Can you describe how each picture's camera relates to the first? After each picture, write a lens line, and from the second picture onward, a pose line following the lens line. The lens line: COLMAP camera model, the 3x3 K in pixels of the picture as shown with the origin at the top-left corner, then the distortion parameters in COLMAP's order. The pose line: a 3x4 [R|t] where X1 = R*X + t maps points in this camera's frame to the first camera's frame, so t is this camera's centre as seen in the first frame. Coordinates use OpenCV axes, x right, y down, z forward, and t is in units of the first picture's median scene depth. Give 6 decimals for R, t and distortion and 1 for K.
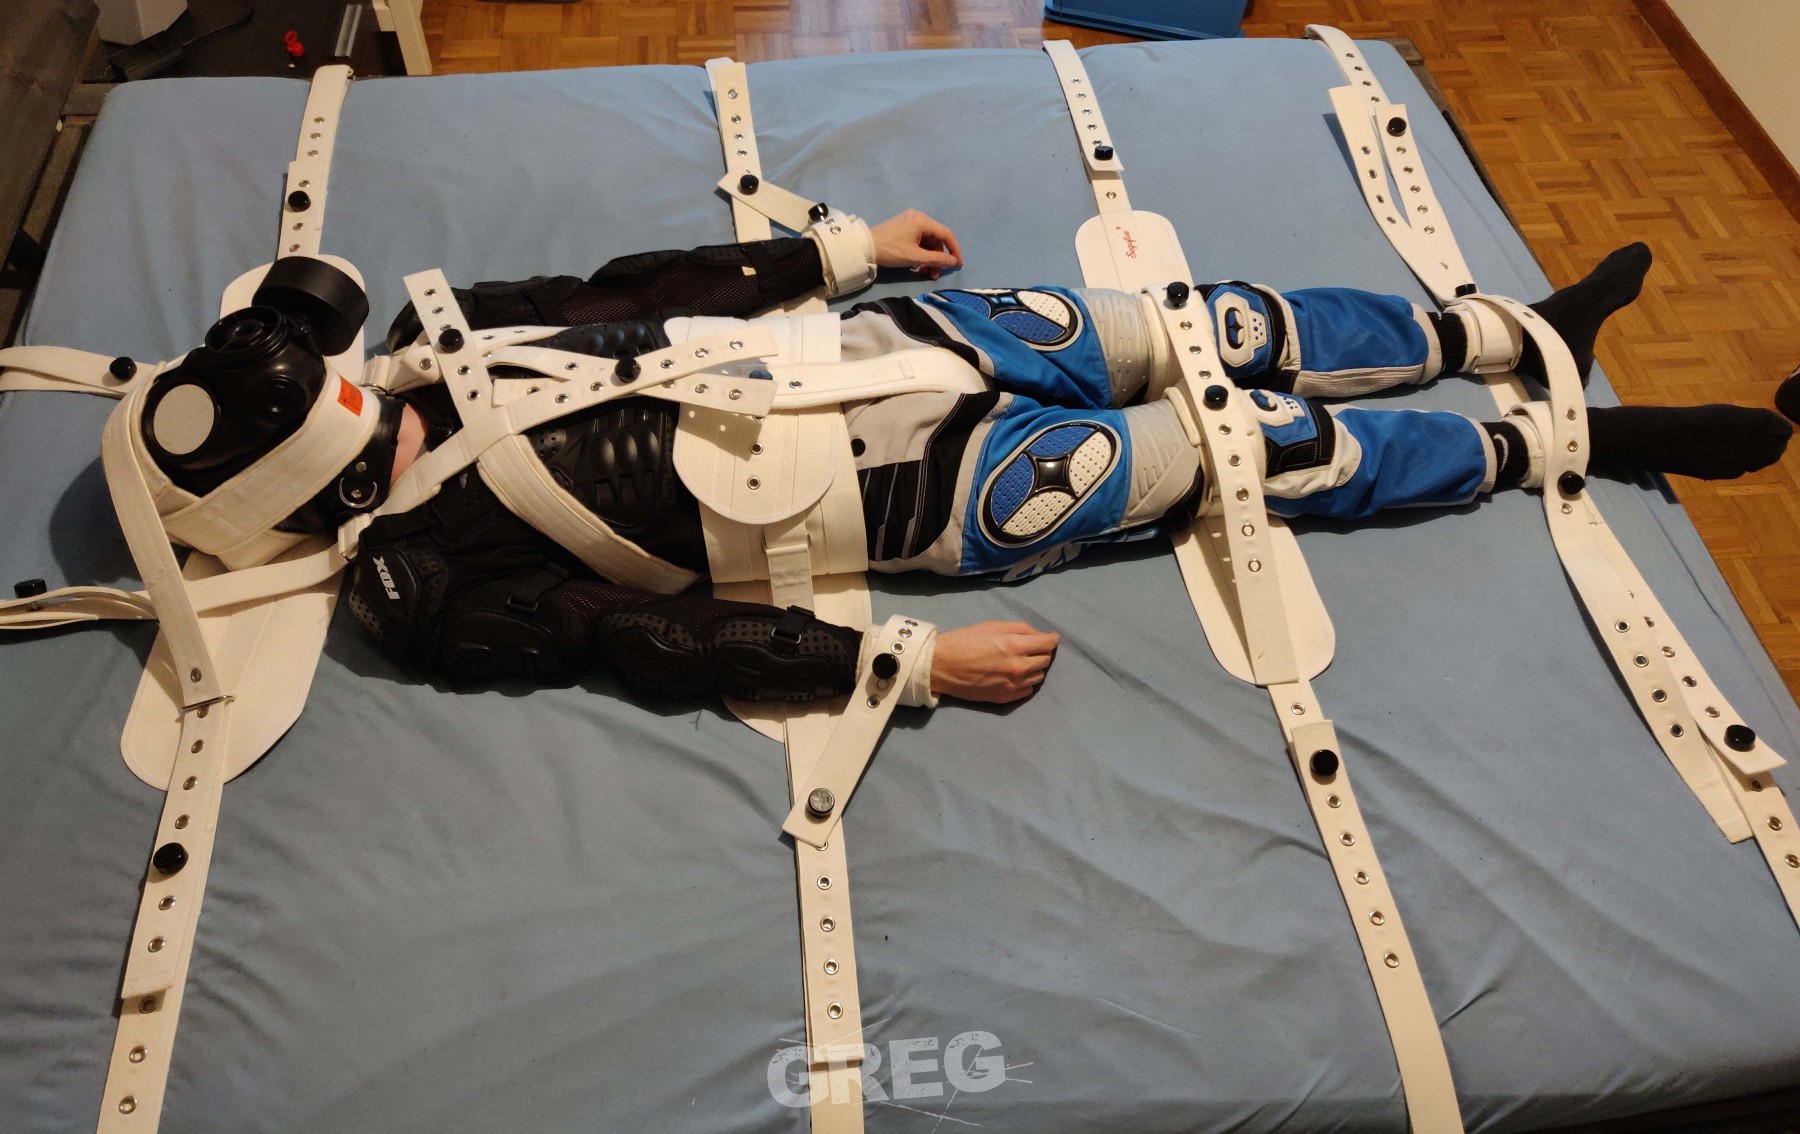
lens RADIAL K [[1432.2, 0, 900.1], [0, 1432.2, 567.5], [0, 0, 1]] dist [0.025794, 0.040821]
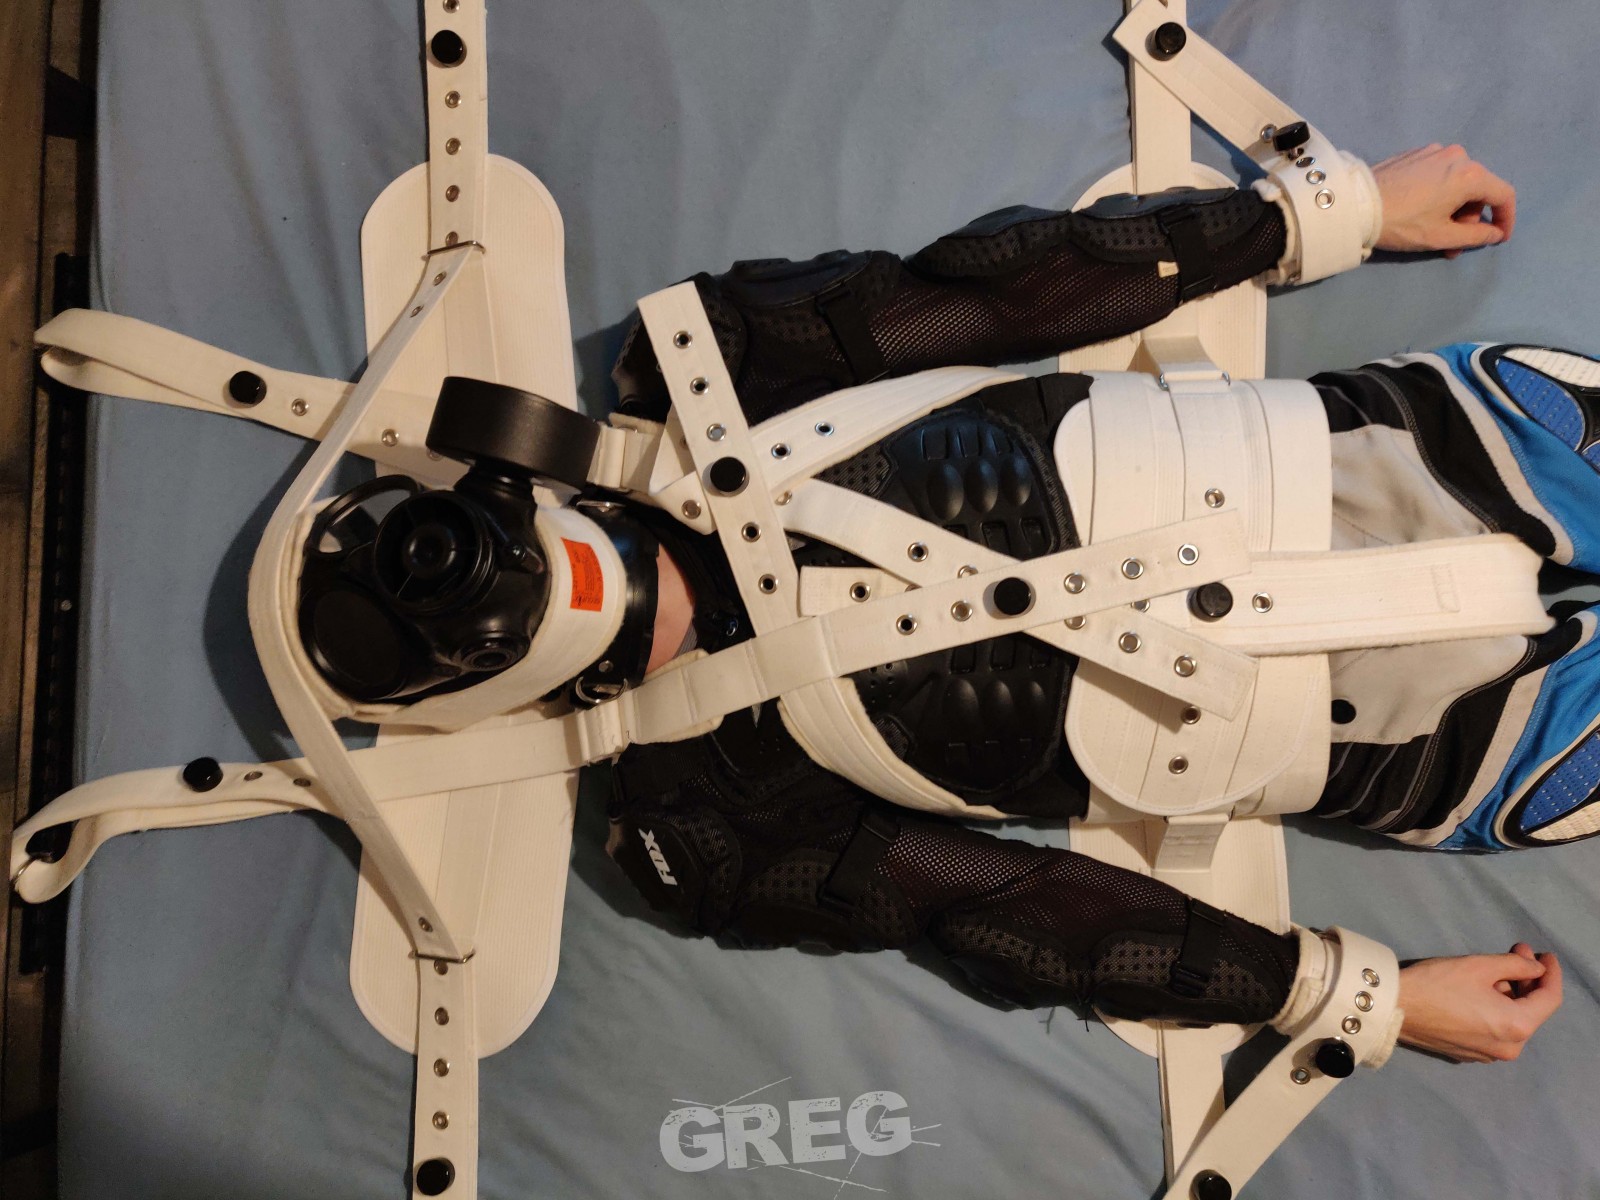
lens RADIAL K [[1223.5, 0, 792.4], [0, 1223.5, 600.8], [0, 0, 1]] dist [-0.005042, 0.036103]
pose [[0.992347, 0.103895, -0.066738, -0.252131], [-0.050516, 0.834729, 0.548339, -0.429765], [0.112678, -0.540771, 0.833589, 0.538786]]
